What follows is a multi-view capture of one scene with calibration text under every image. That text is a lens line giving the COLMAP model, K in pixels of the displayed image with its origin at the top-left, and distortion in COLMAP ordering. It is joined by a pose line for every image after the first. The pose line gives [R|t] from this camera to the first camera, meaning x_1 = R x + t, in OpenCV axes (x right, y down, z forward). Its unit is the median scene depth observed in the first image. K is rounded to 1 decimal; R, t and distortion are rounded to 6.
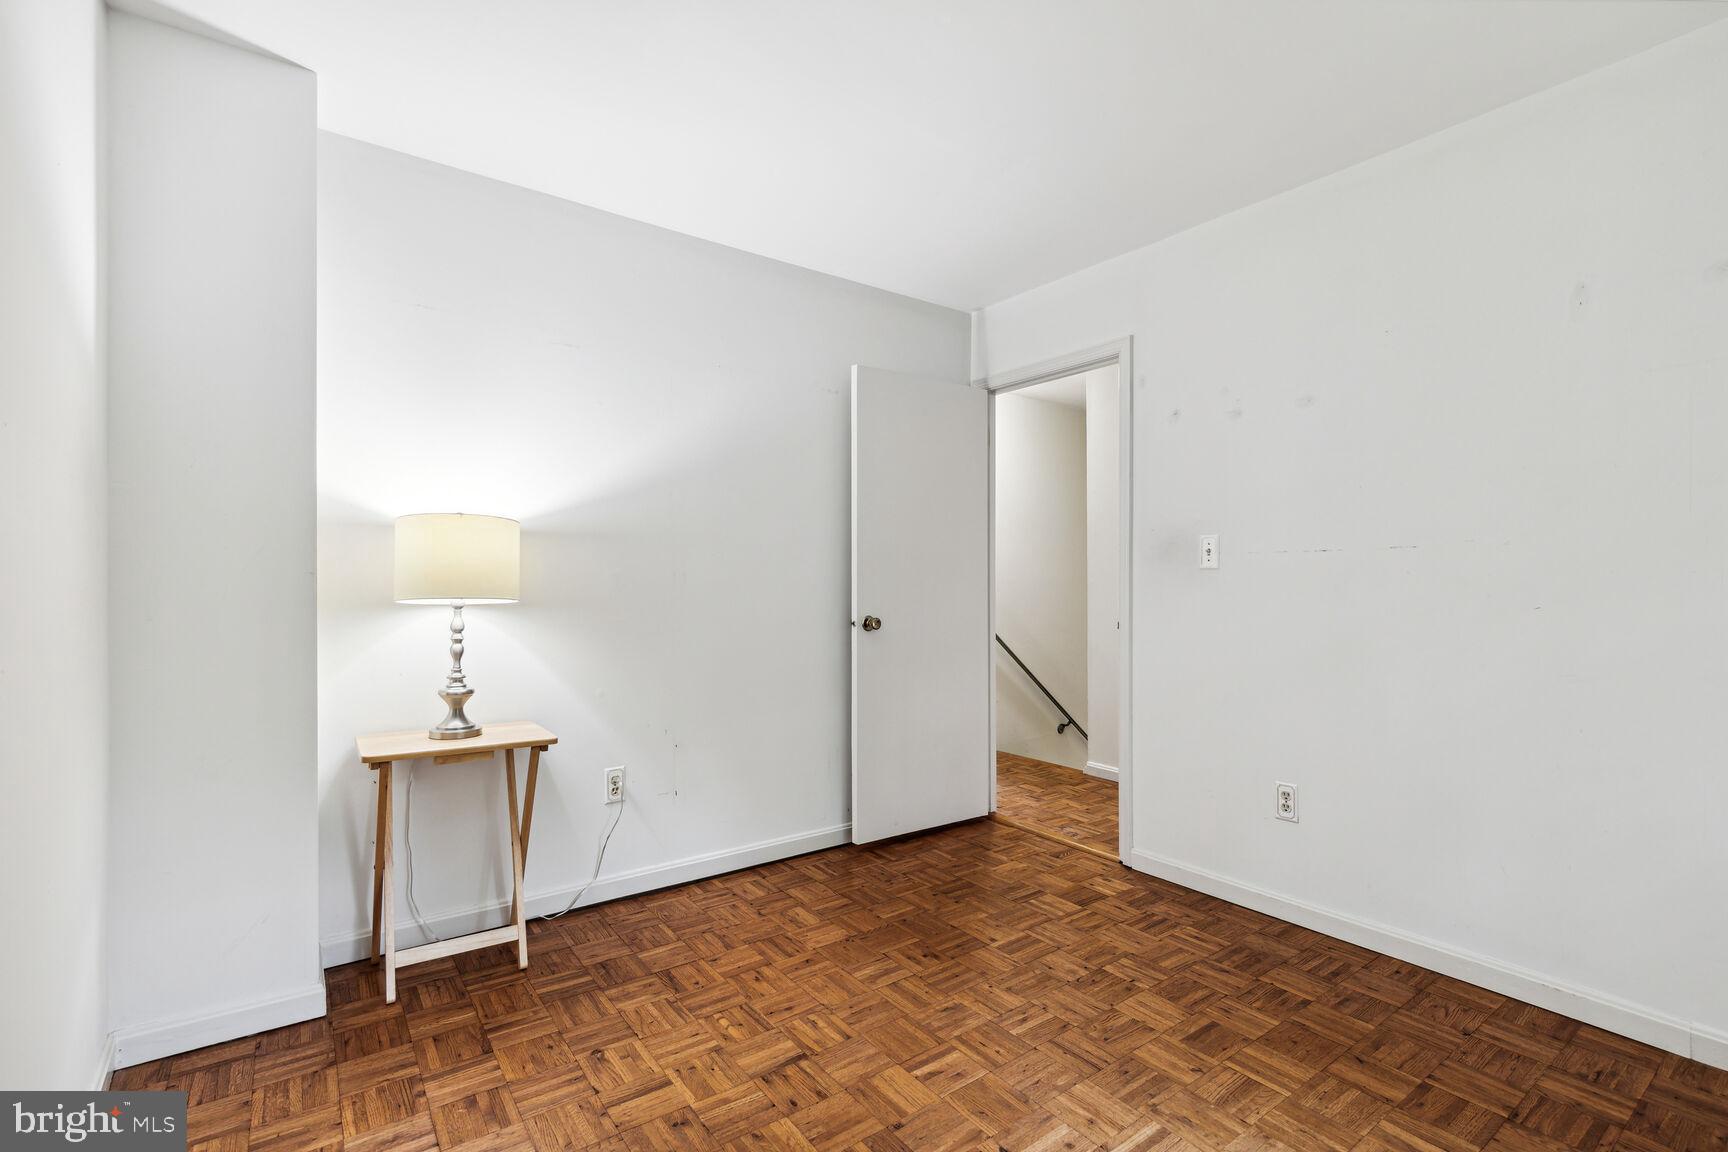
lens RADIAL K [[781.6, 0, 869.1], [0, 781.6, 576.0], [0, 0, 1]] dist [0.001753, 0.000360]
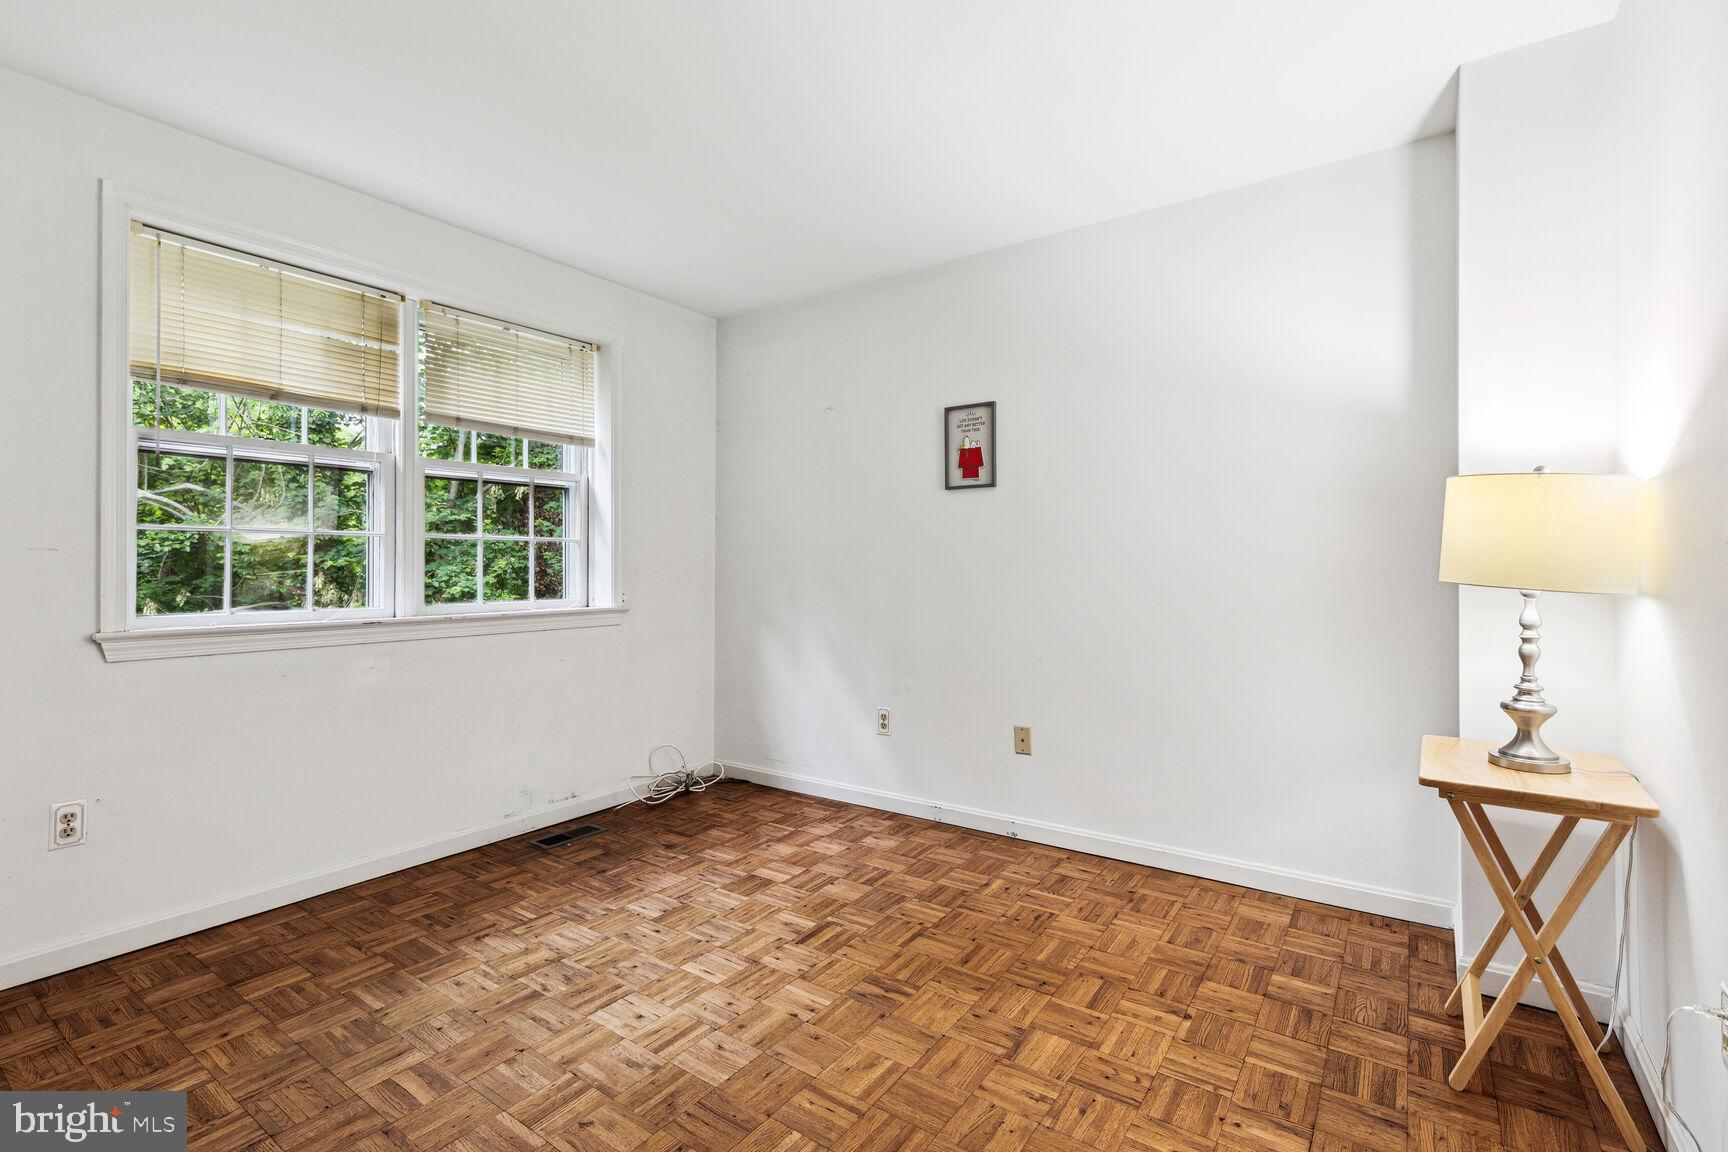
lens RADIAL K [[781.6, 0, 868.5], [0, 781.6, 572.0], [0, 0, 1]] dist [0.001753, 0.000360]
pose [[-0.946848, 0.002939, -0.321667, 0.382292], [0.003494, 0.999993, -0.001149, 0.019844], [0.321661, -0.002212, -0.946852, 1.844028]]
